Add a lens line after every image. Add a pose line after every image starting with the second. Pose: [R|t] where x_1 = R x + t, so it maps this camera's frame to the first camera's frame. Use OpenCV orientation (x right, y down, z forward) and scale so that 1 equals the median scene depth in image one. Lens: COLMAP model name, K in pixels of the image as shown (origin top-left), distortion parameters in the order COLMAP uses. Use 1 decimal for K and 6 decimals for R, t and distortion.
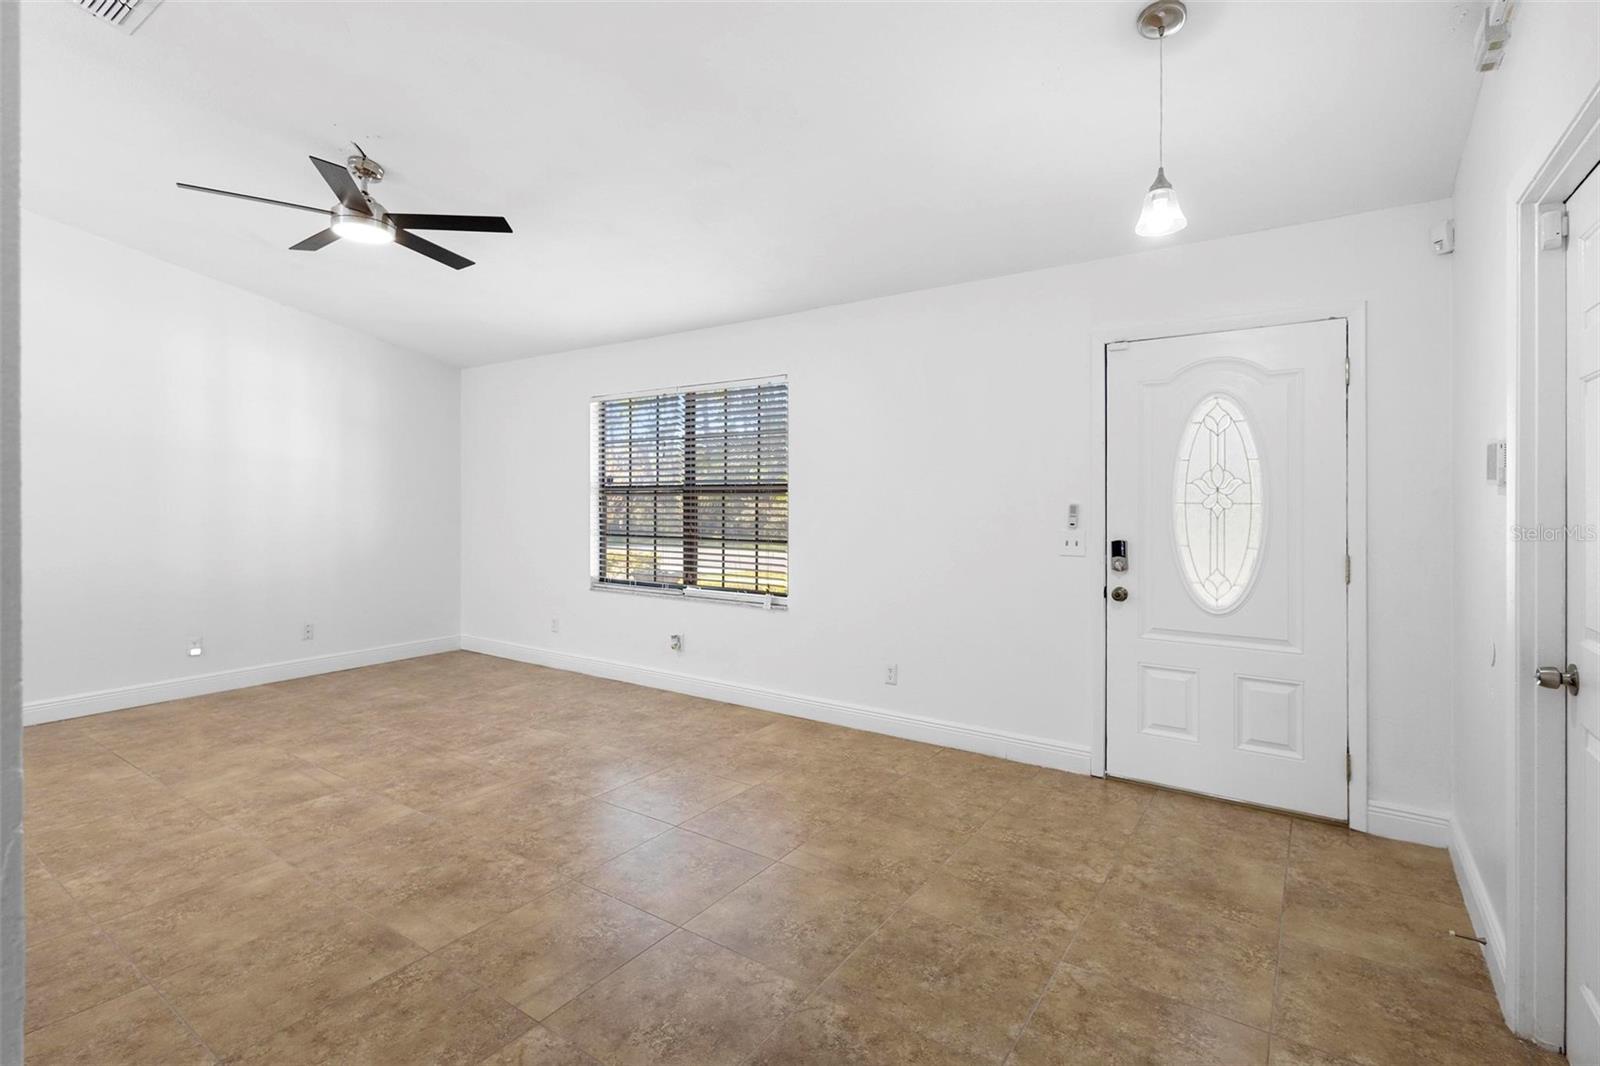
lens RADIAL K [[748.9, 0, 803.3], [0, 748.9, 503.2], [0, 0, 1]] dist [0.030834, -0.015966]
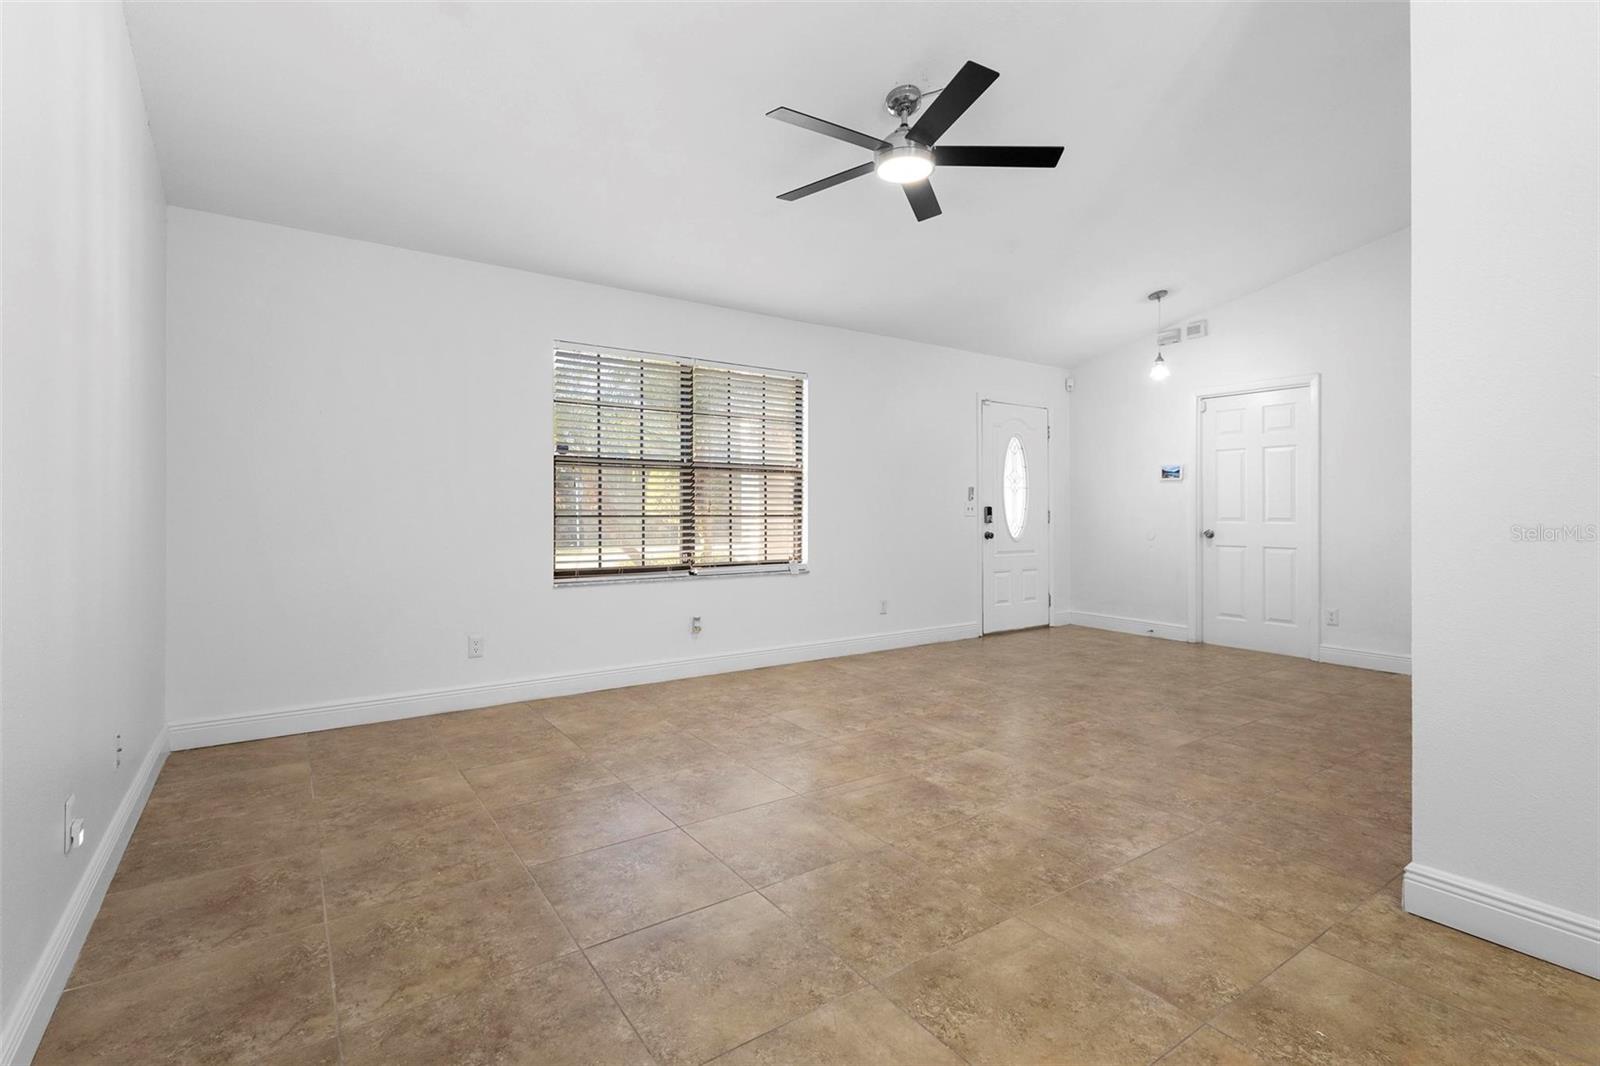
lens RADIAL K [[748.9, 0, 803.3], [0, 748.9, 503.2], [0, 0, 1]] dist [0.030834, -0.015966]
pose [[0.333273, 0.009838, 0.942779, -1.491596], [0.000945, 0.999942, -0.010768, 0.060321], [-0.942830, 0.004479, 0.333244, 0.807586]]
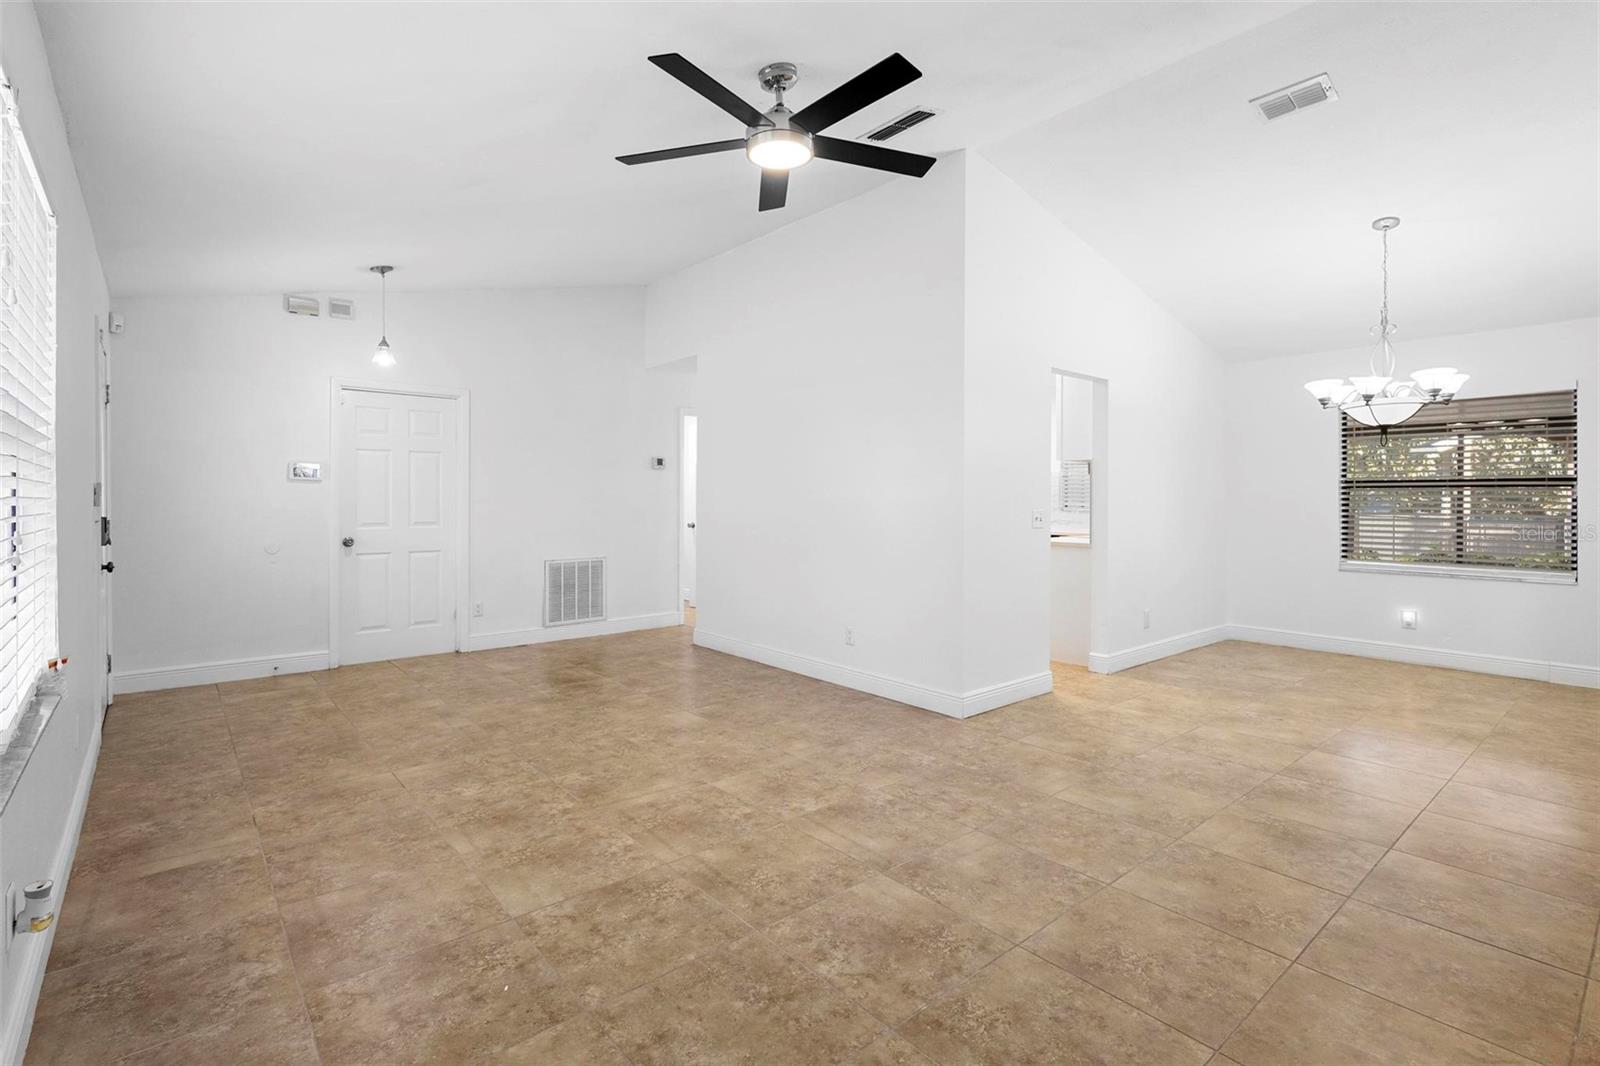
lens RADIAL K [[733.1, 0, 813.3], [0, 733.1, 497.9], [0, 0, 1]] dist [-0.001010, 0.000047]
pose [[-0.971068, -0.001145, 0.238800, -0.808502], [-0.001884, 0.999994, -0.002866, 0.024580], [-0.238796, -0.003233, -0.971064, 1.768768]]
